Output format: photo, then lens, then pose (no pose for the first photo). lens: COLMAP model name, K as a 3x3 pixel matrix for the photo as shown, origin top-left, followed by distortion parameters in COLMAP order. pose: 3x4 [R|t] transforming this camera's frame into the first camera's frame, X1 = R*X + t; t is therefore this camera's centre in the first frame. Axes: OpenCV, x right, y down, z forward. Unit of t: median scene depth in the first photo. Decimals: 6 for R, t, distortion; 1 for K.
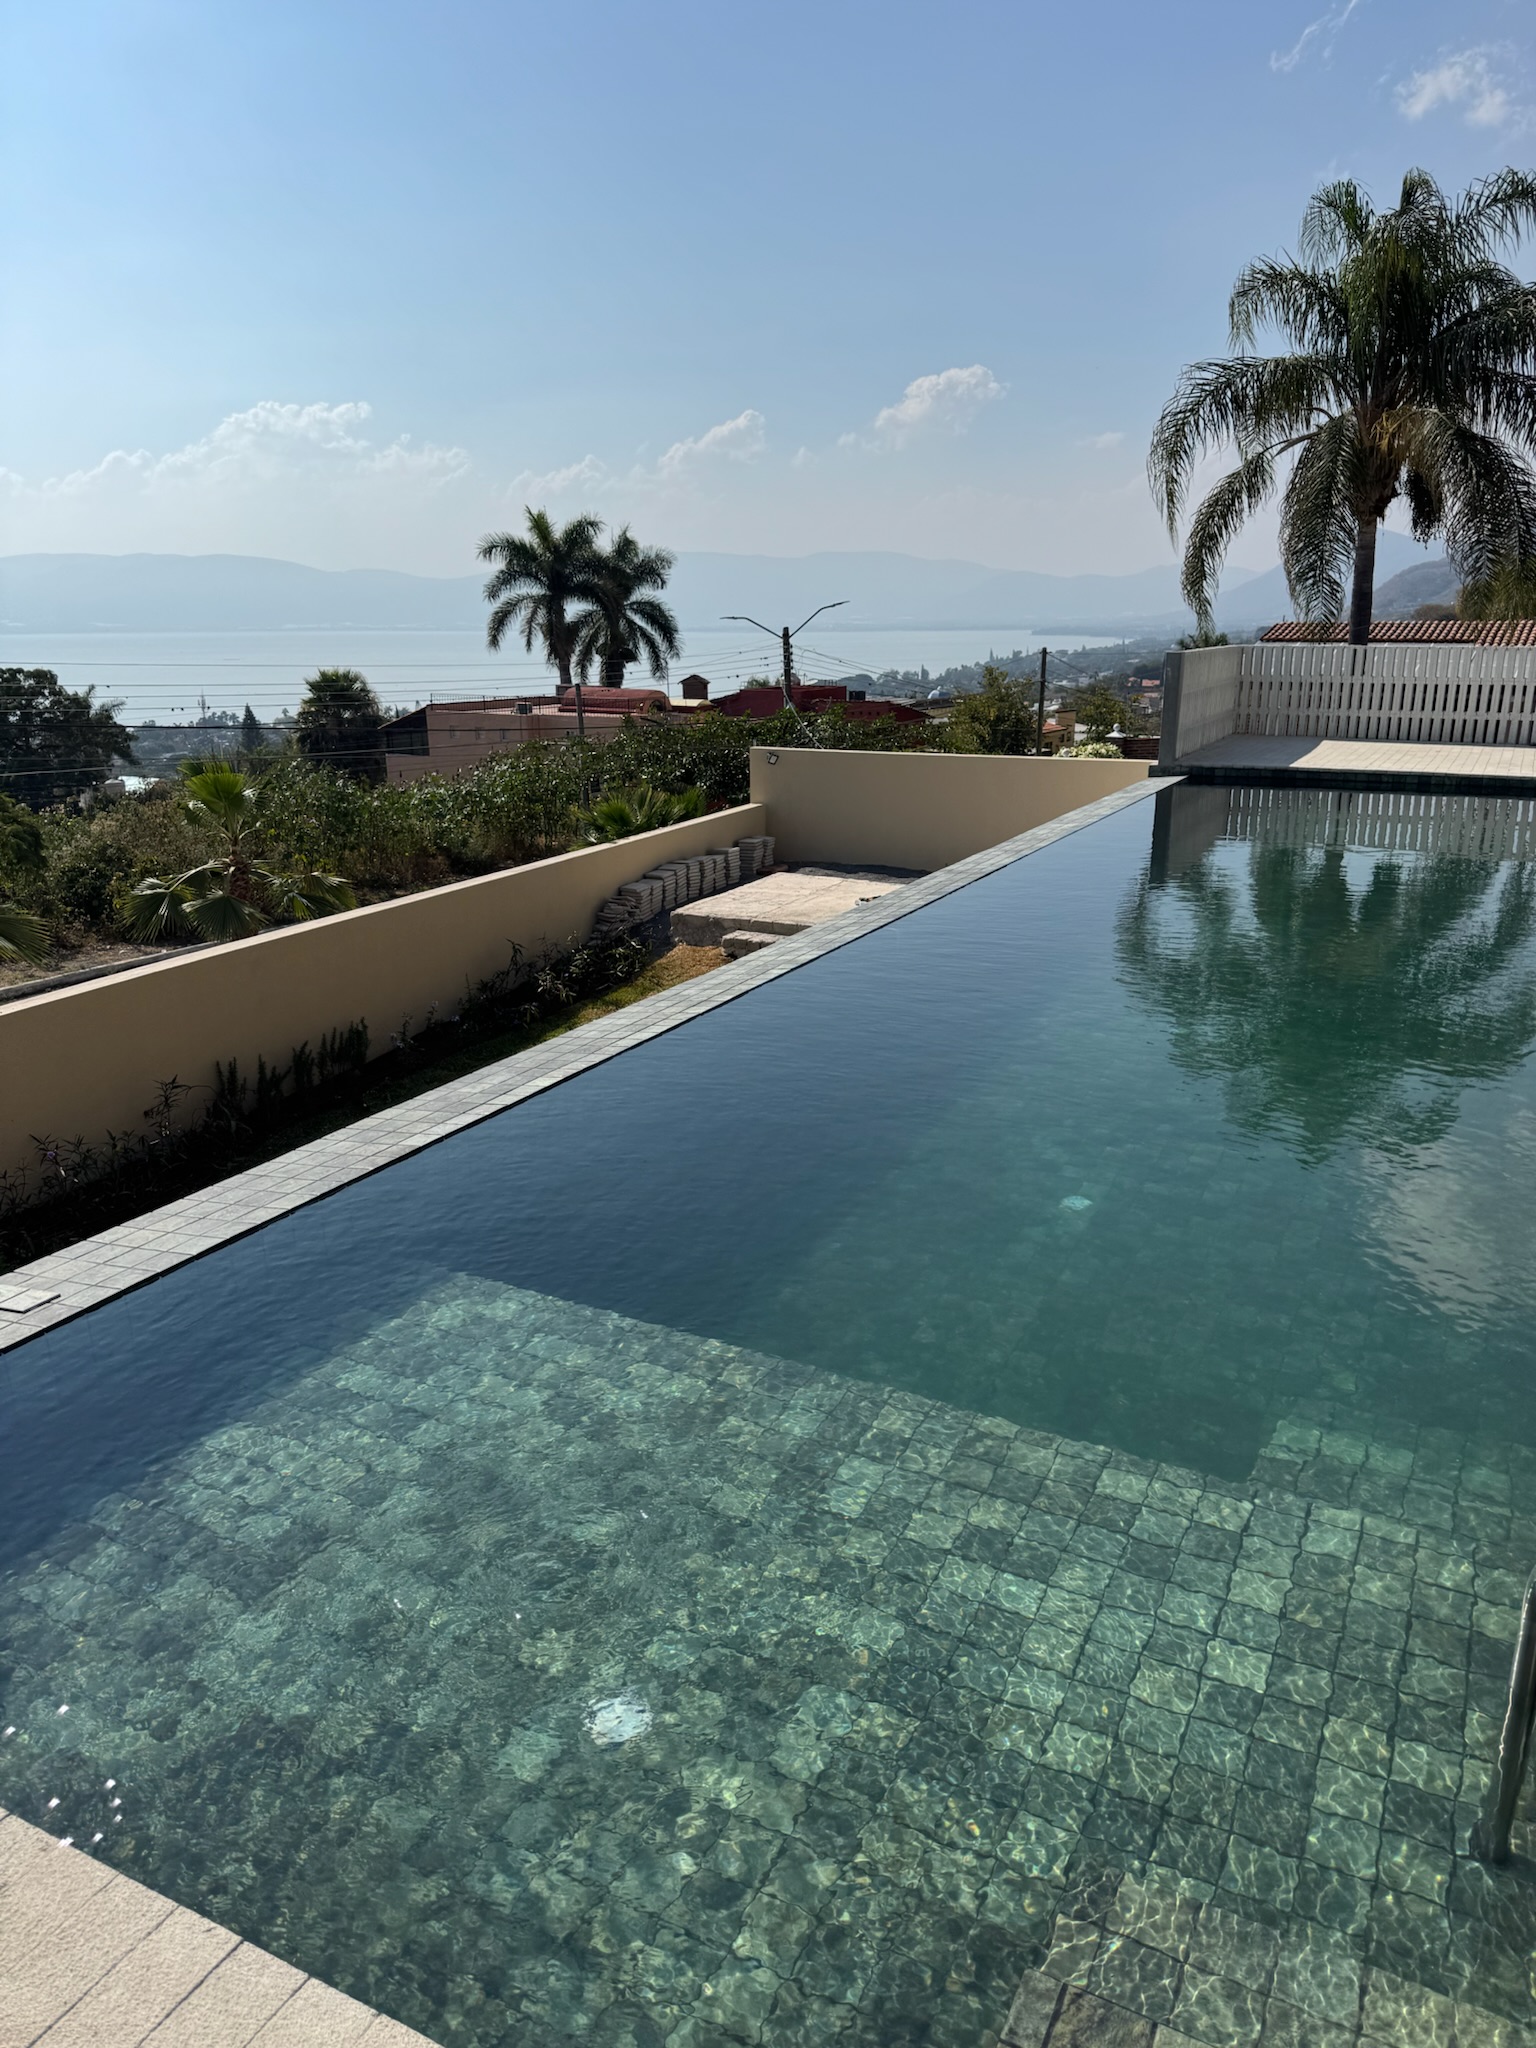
lens RADIAL K [[1431.8, 0, 780.0], [0, 1431.8, 1053.5], [0, 0, 1]] dist [0.049619, -0.056523]
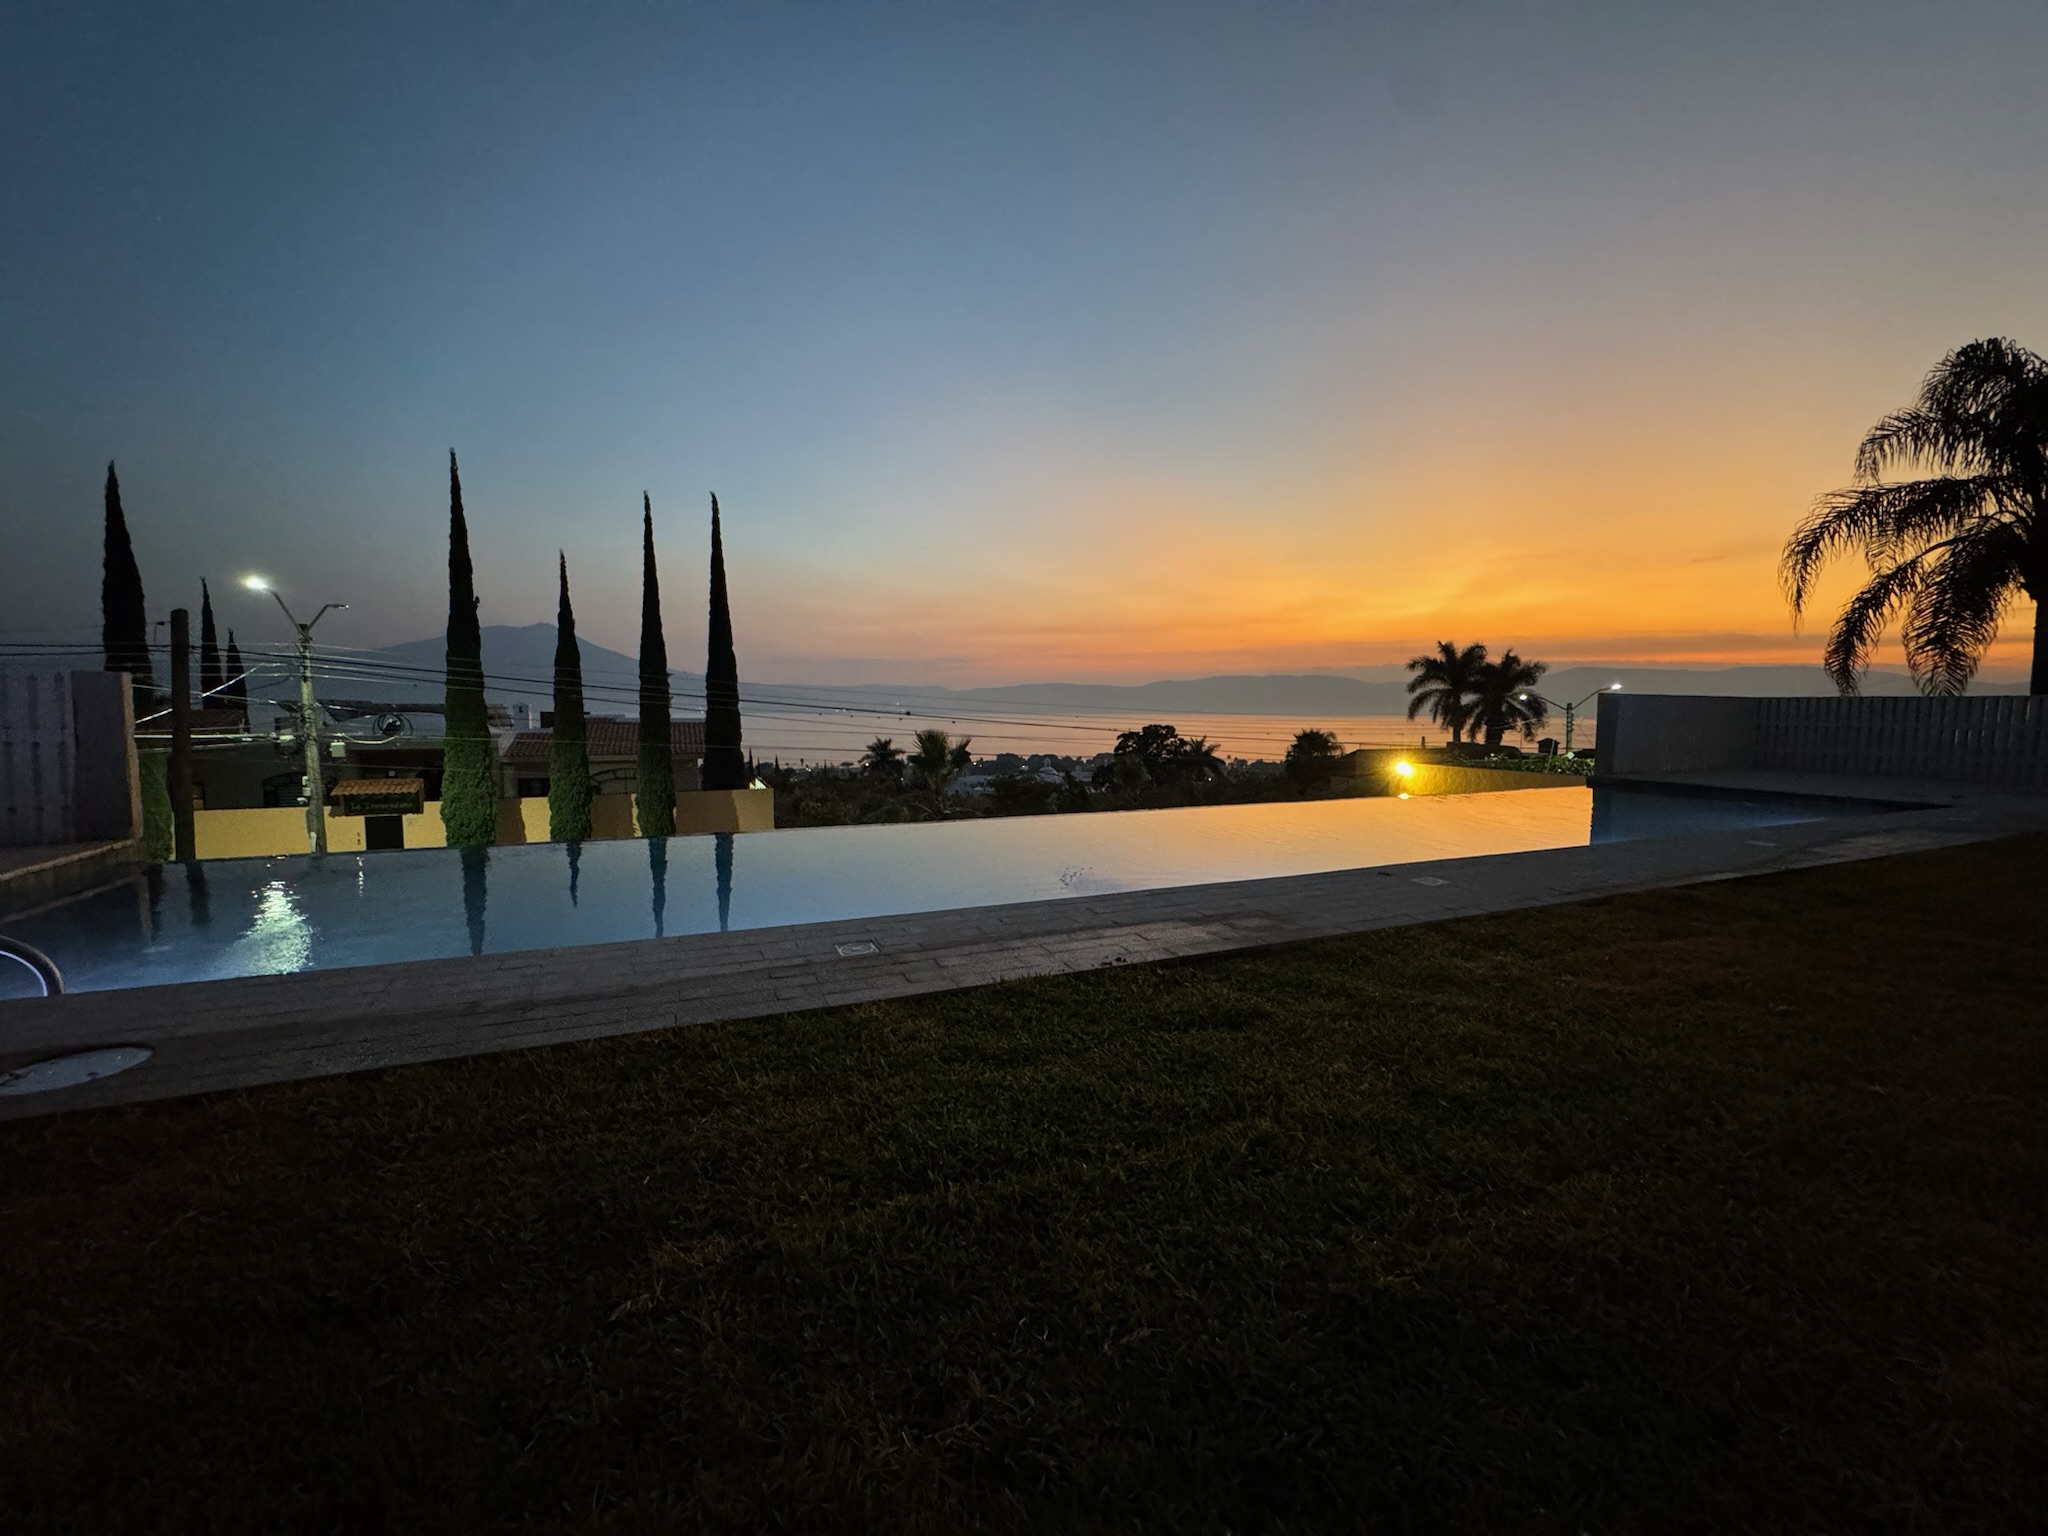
lens RADIAL K [[813.0, 0, 1025.3], [0, 813.0, 771.2], [0, 0, 1]] dist [-0.005272, 0.001370]
pose [[0.771159, 0.060695, -0.633743, 0.150096], [-0.194761, 0.970212, -0.144071, 0.001243], [0.606120, 0.234530, 0.760009, 0.058503]]
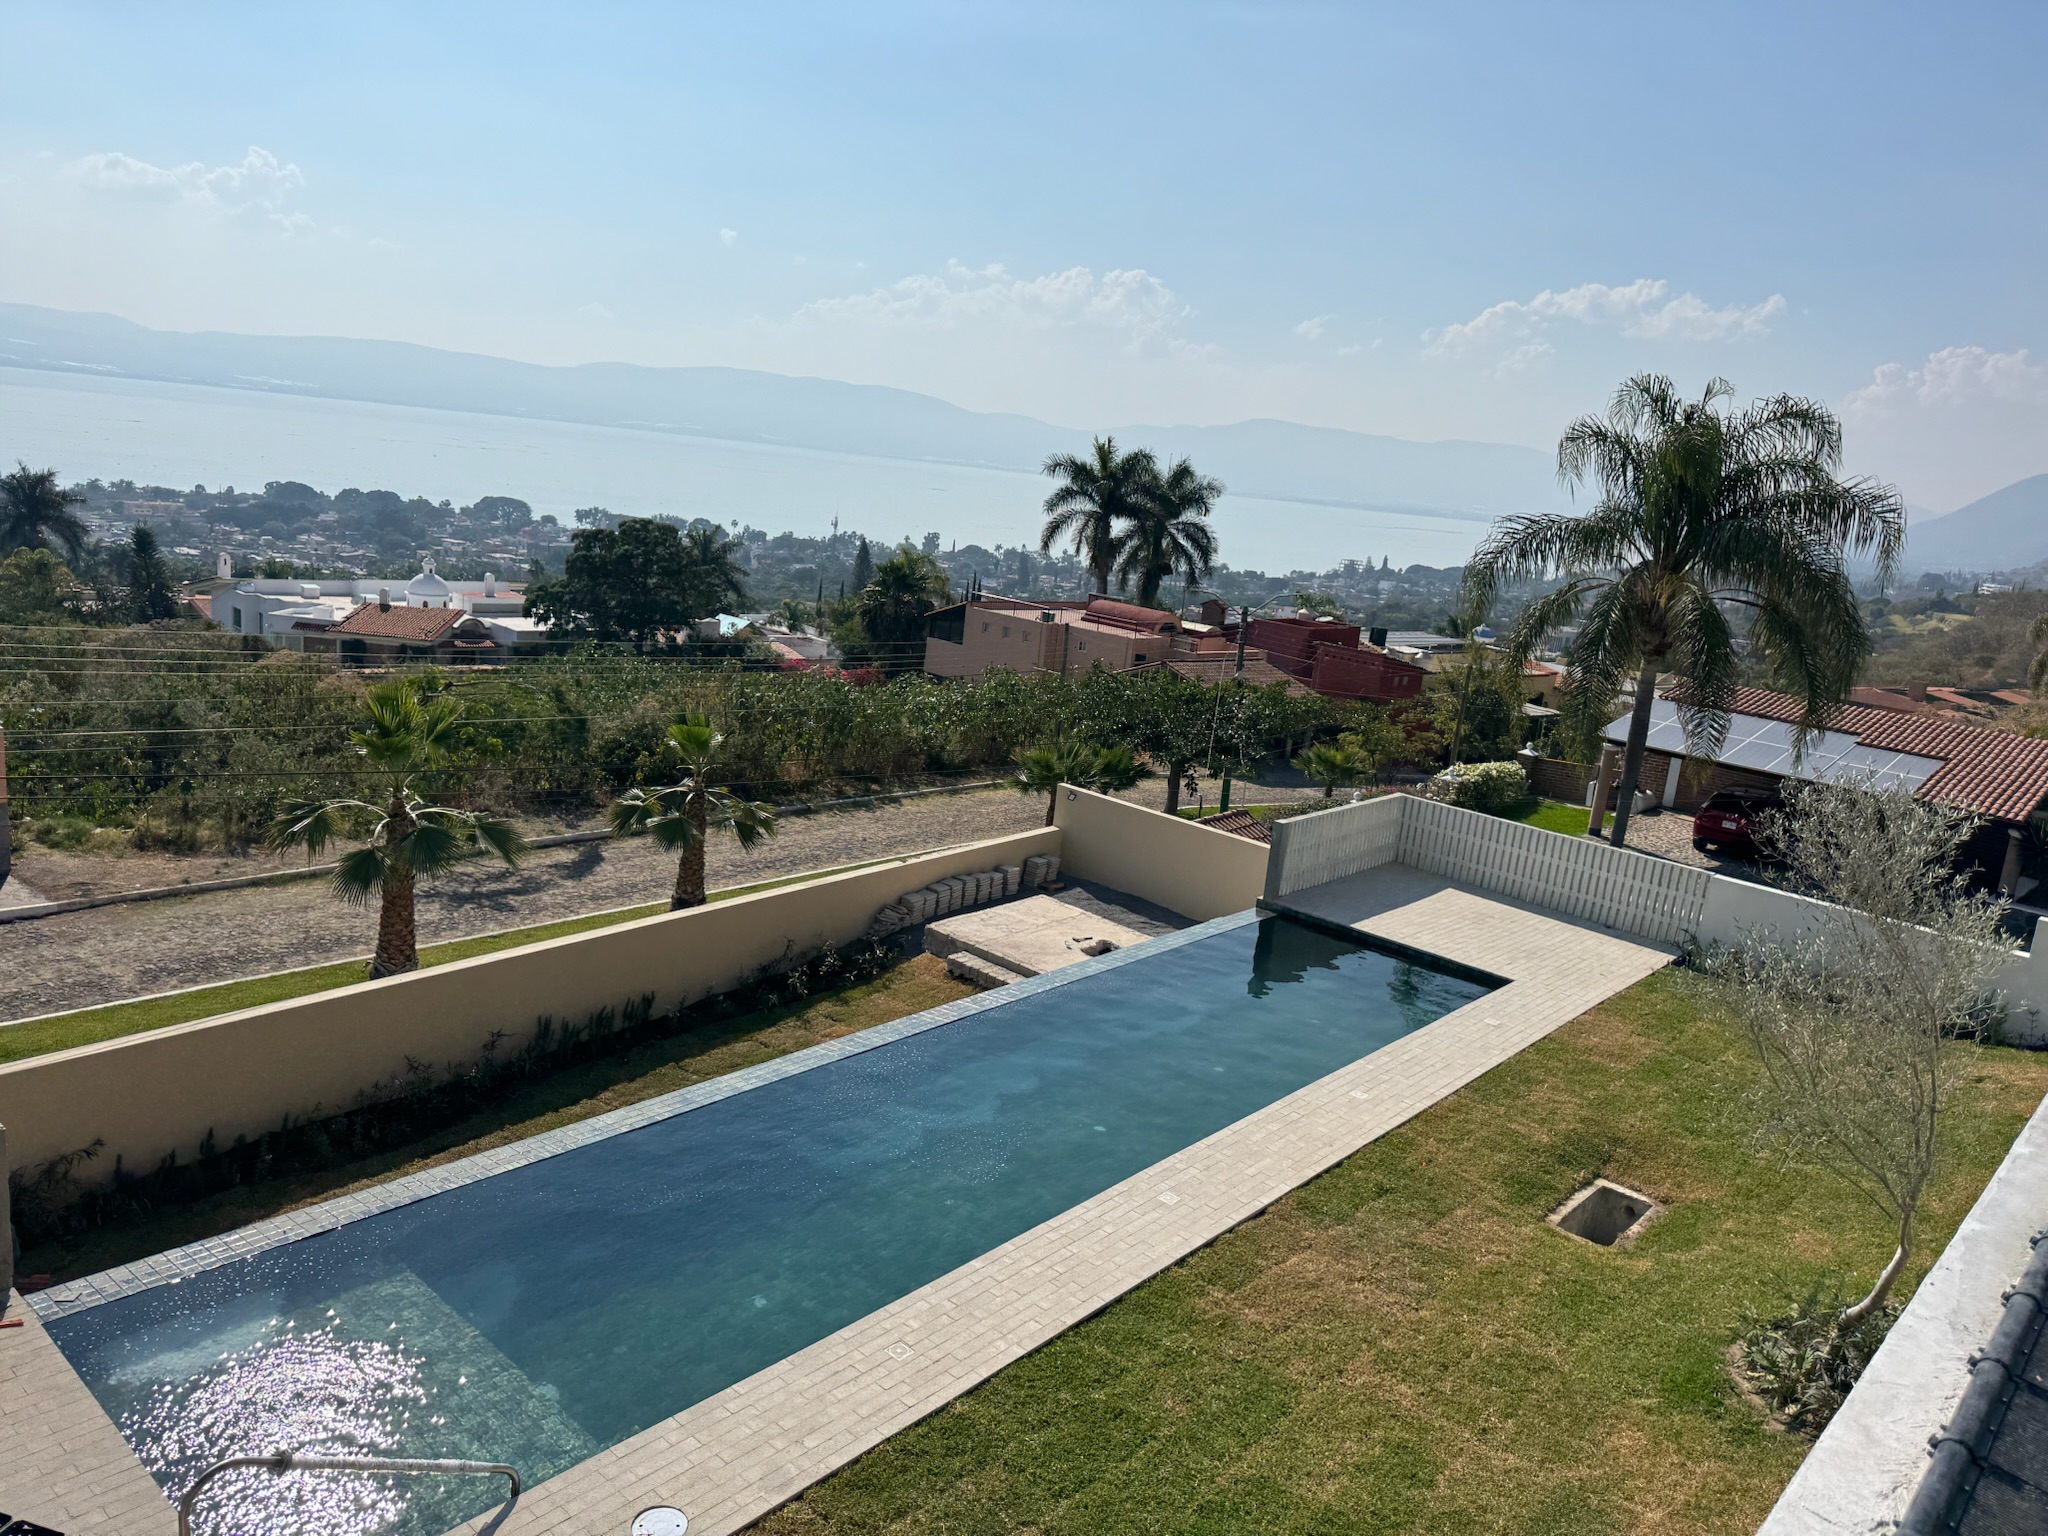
lens RADIAL K [[1431.8, 0, 1032.2], [0, 1431.8, 772.8], [0, 0, 1]] dist [0.049619, -0.056523]
pose [[0.964031, 0.158204, -0.213579, 0.144751], [-0.177424, 0.981354, -0.073921, -0.080588], [0.197902, 0.109157, 0.974125, -0.154902]]
